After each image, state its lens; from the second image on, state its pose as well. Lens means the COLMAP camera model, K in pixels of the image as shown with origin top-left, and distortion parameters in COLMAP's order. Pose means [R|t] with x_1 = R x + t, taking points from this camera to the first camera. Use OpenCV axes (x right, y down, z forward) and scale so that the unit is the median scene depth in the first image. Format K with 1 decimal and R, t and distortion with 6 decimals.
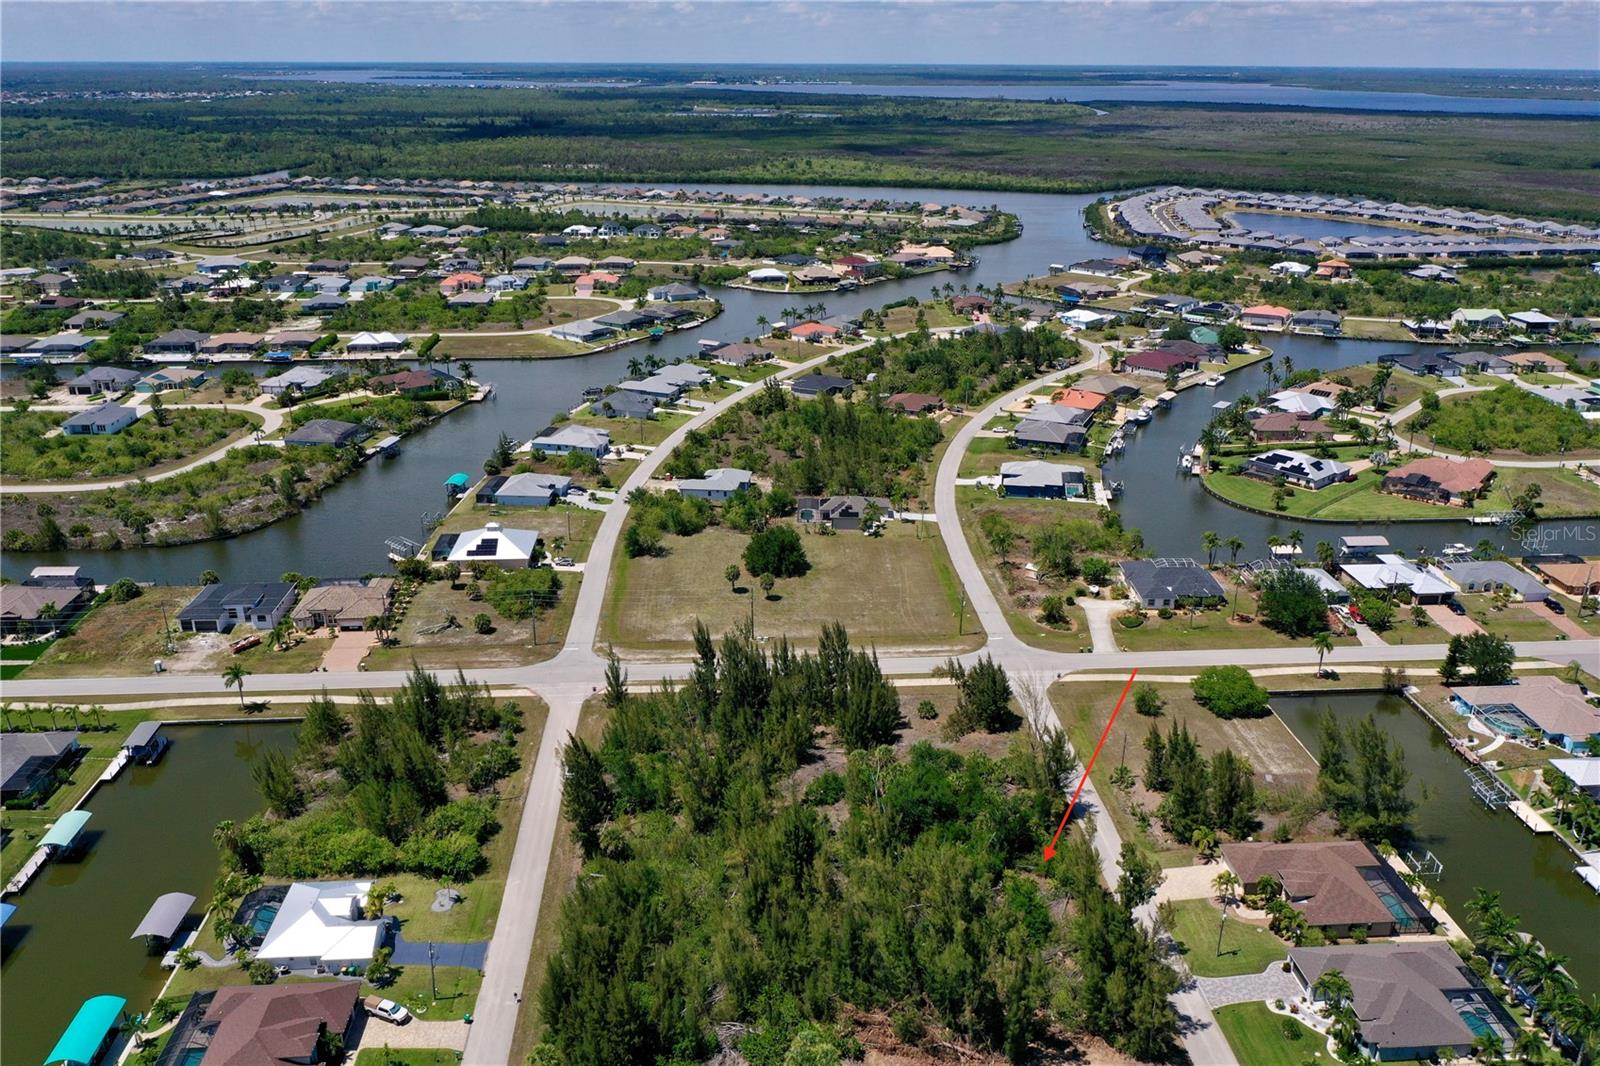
lens RADIAL K [[1259.9, 0, 800.0], [0, 1259.9, 533.0], [0, 0, 1]] dist [-0.005986, 0.002683]
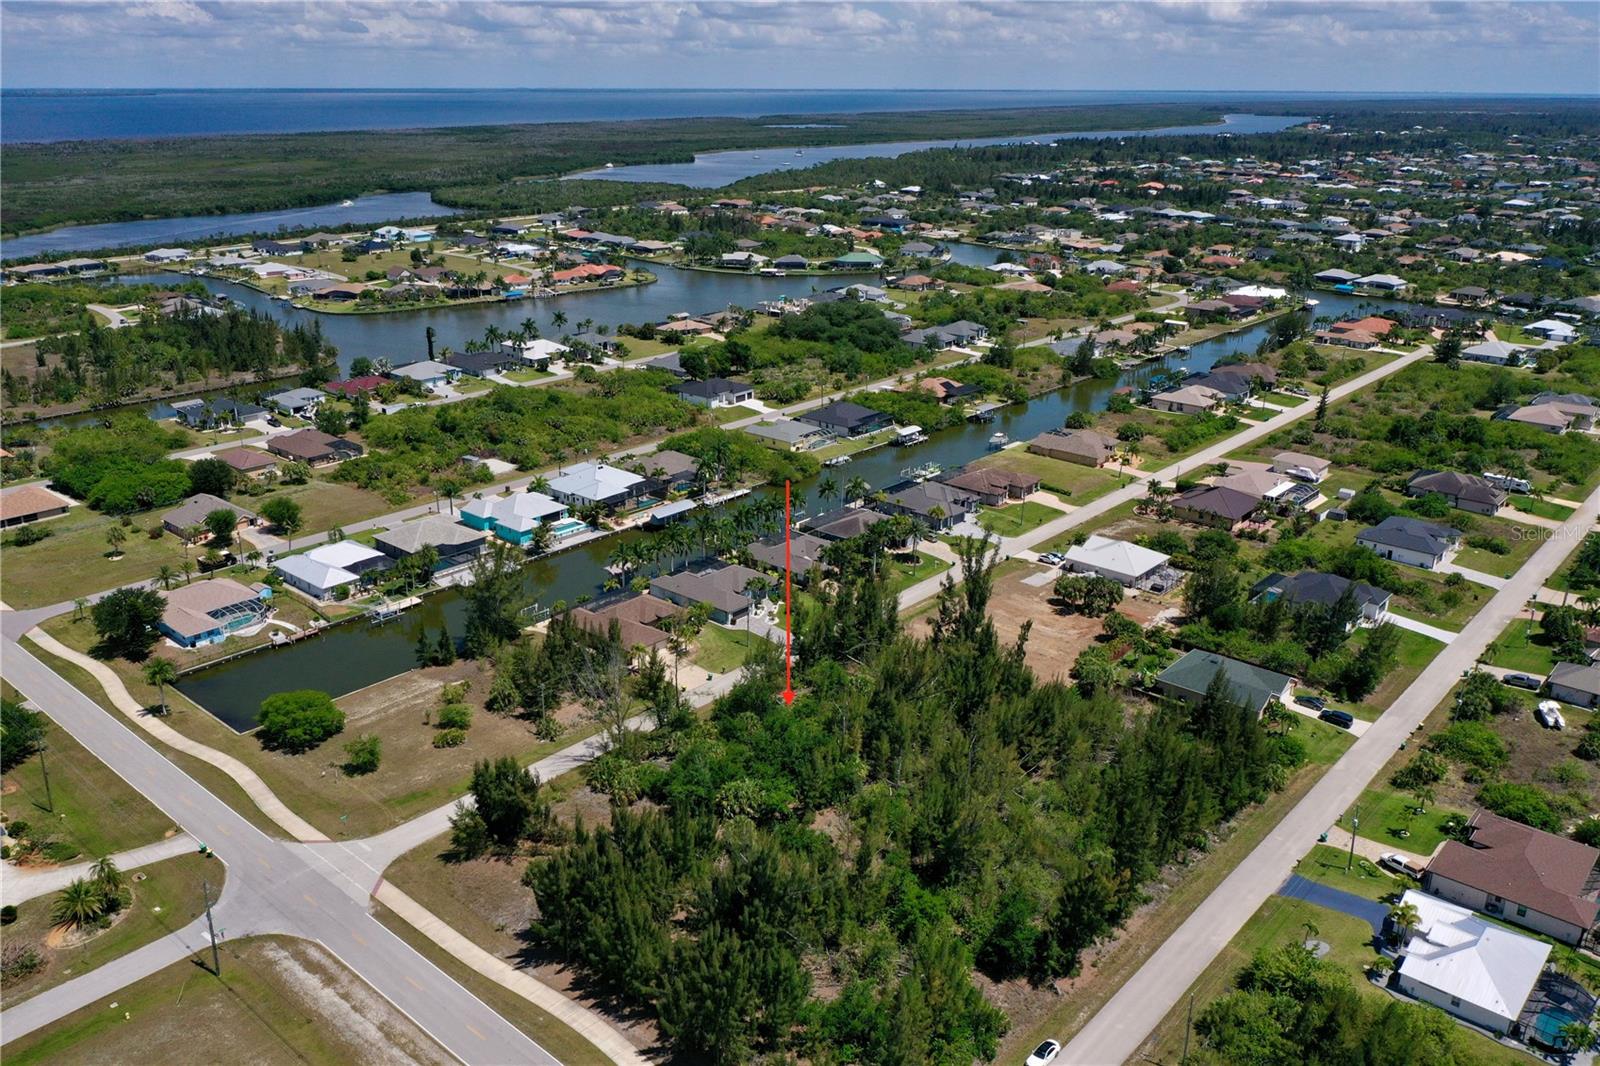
lens RADIAL K [[1259.9, 0, 800.0], [0, 1259.9, 533.0], [0, 0, 1]] dist [-0.005986, 0.002683]
pose [[-0.703132, -0.245904, 0.667185, -0.342201], [0.246239, 0.796033, 0.552900, -0.290540], [-0.667062, 0.553049, -0.499165, 0.962032]]
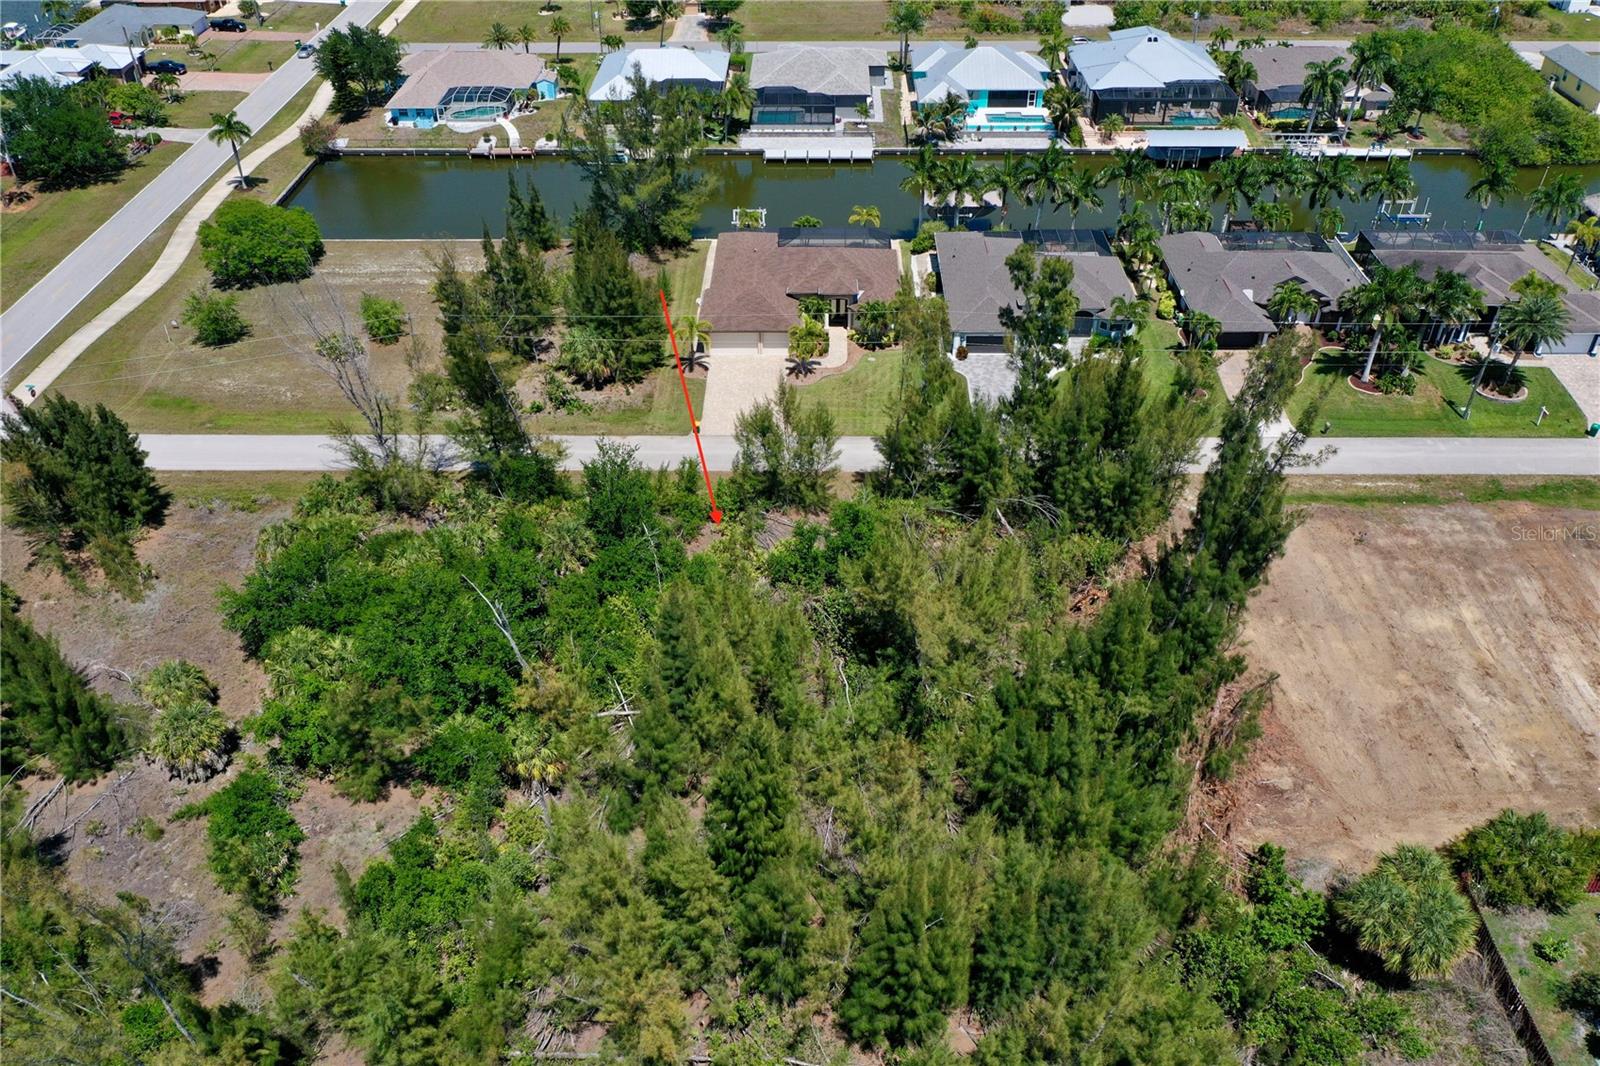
lens RADIAL K [[1259.9, 0, 800.0], [0, 1259.9, 533.0], [0, 0, 1]] dist [-0.005986, 0.002683]
pose [[0.083065, -0.606022, 0.791099, -0.145526], [0.360292, 0.758407, 0.543147, 0.003474], [-0.929134, 0.239910, 0.281342, 0.551055]]
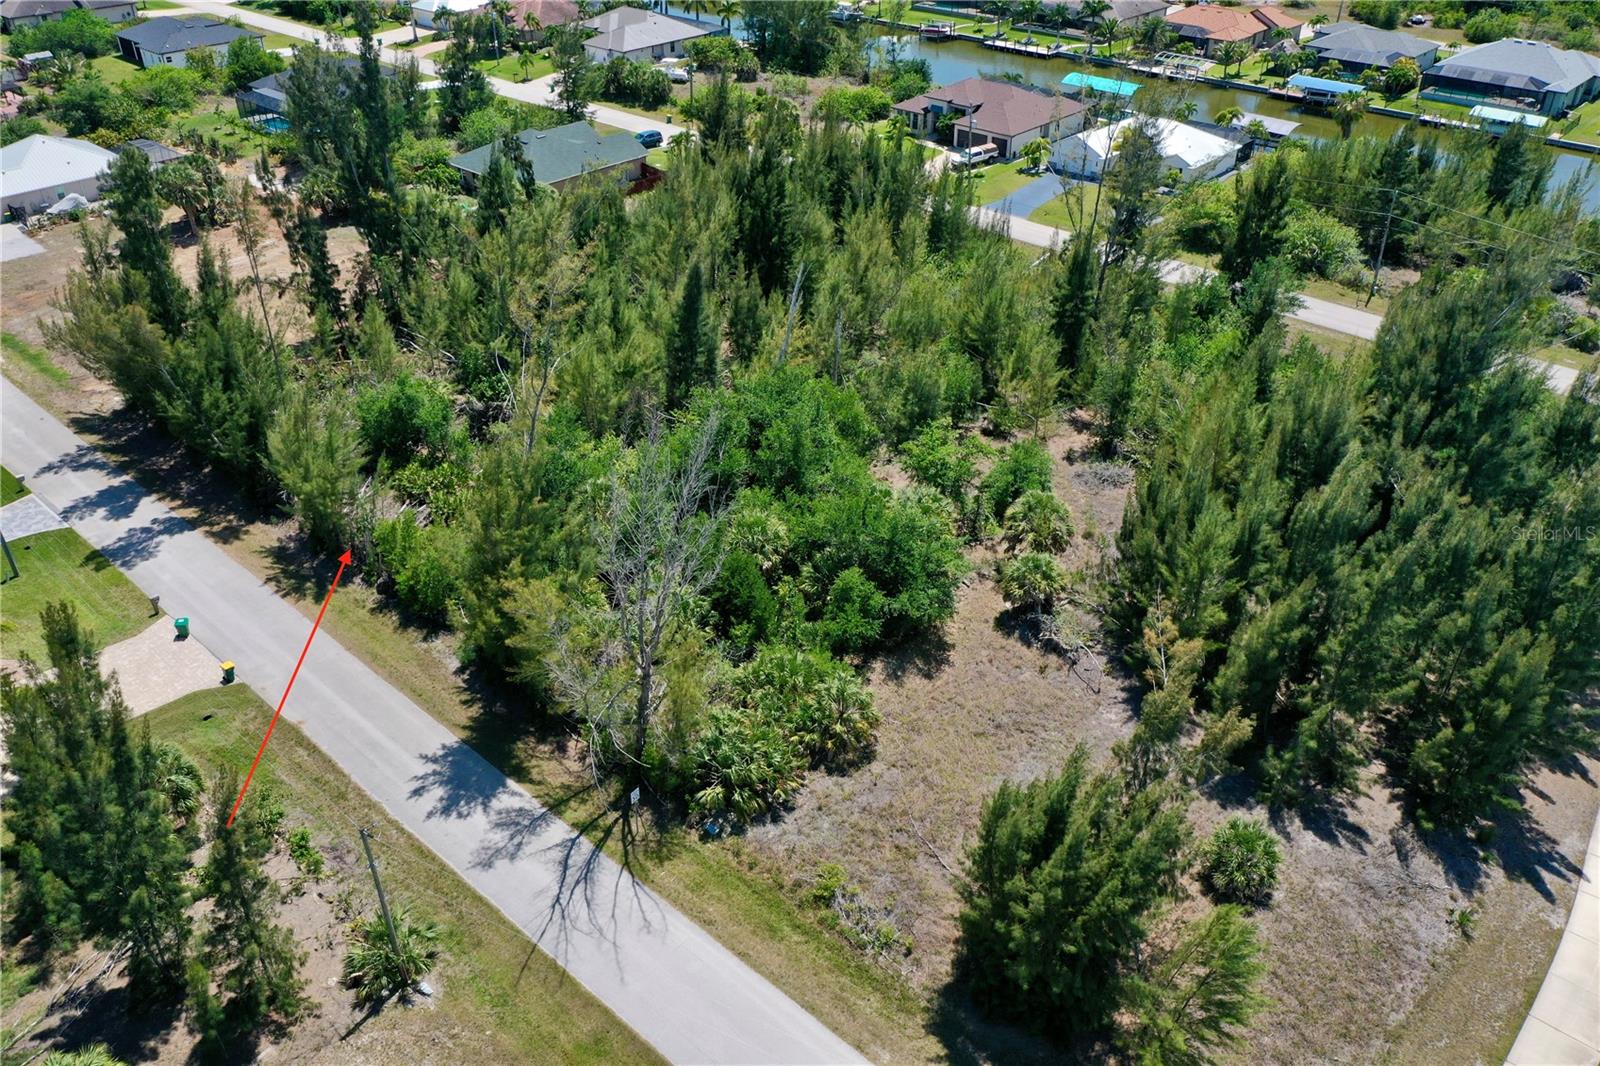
lens RADIAL K [[1259.9, 0, 800.0], [0, 1259.9, 533.0], [0, 0, 1]] dist [-0.005986, 0.002683]
pose [[-0.724675, 0.371050, -0.580662, 0.239352], [-0.247572, 0.646194, 0.721901, -0.050719], [0.643081, 0.666899, -0.376419, 0.837169]]
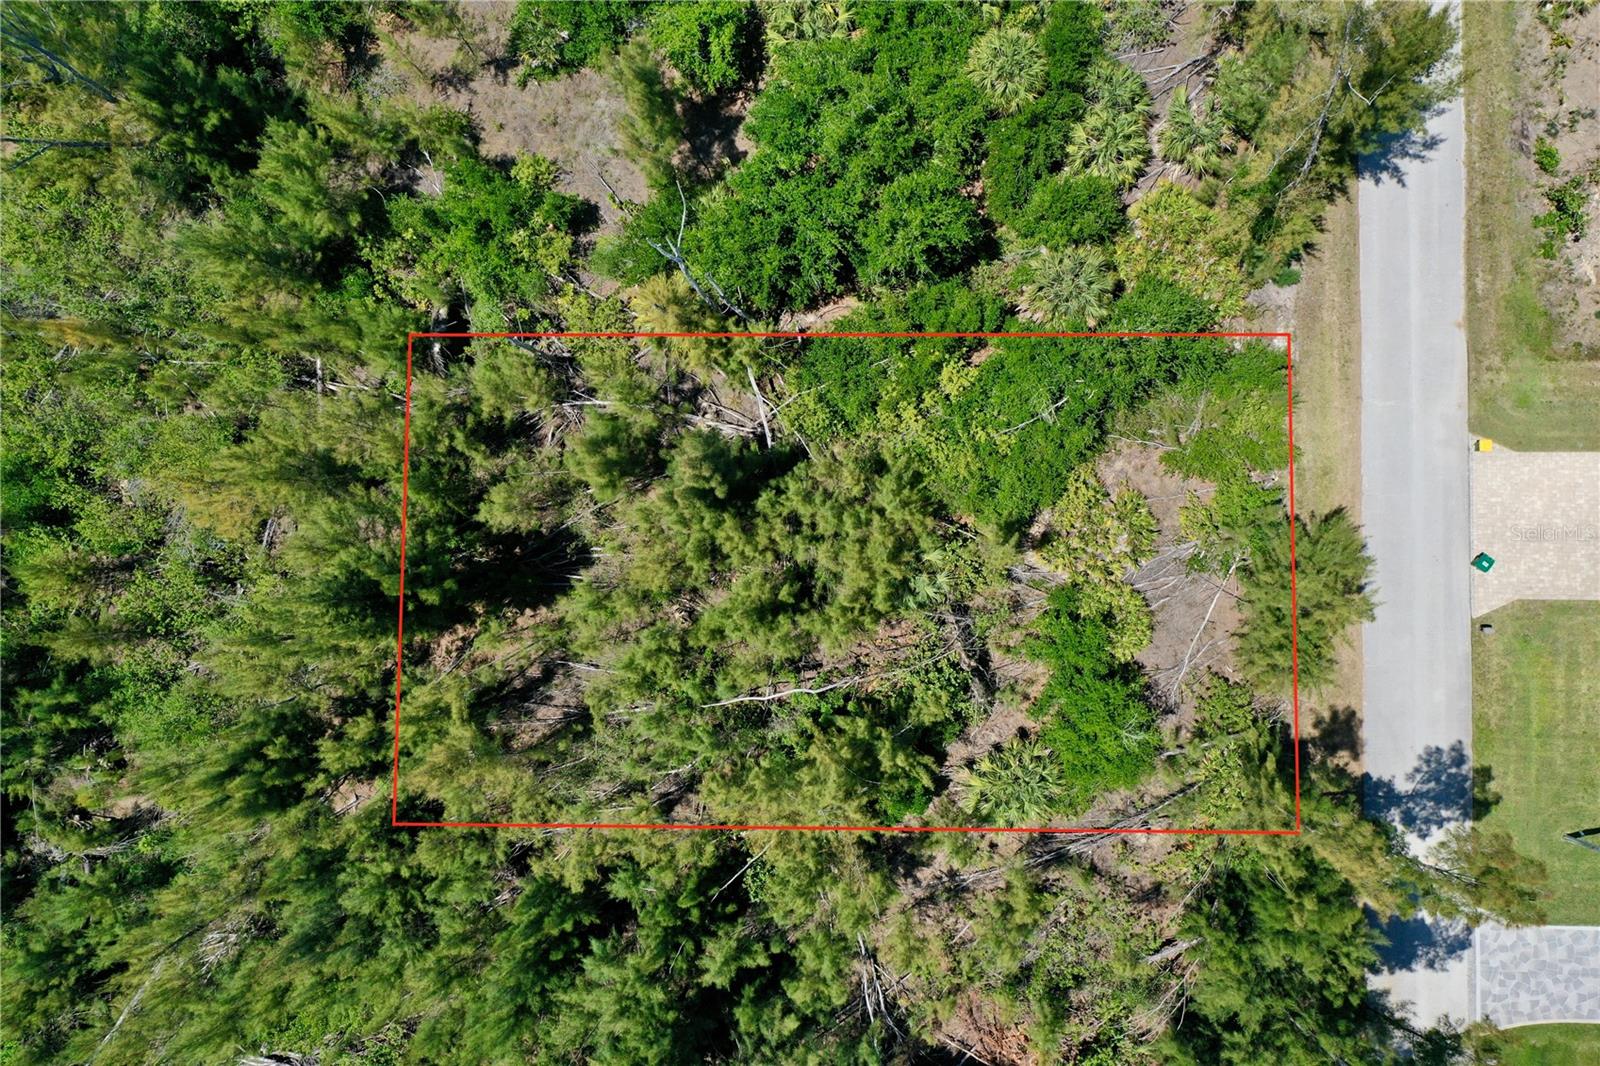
lens RADIAL K [[1259.9, 0, 800.0], [0, 1259.9, 533.0], [0, 0, 1]] dist [-0.005986, 0.002683]
pose [[0.997713, 0.067014, -0.008870, 0.064261], [-0.016853, 0.373658, 0.927413, -0.023089], [0.065464, -0.925142, 0.373933, 0.575757]]
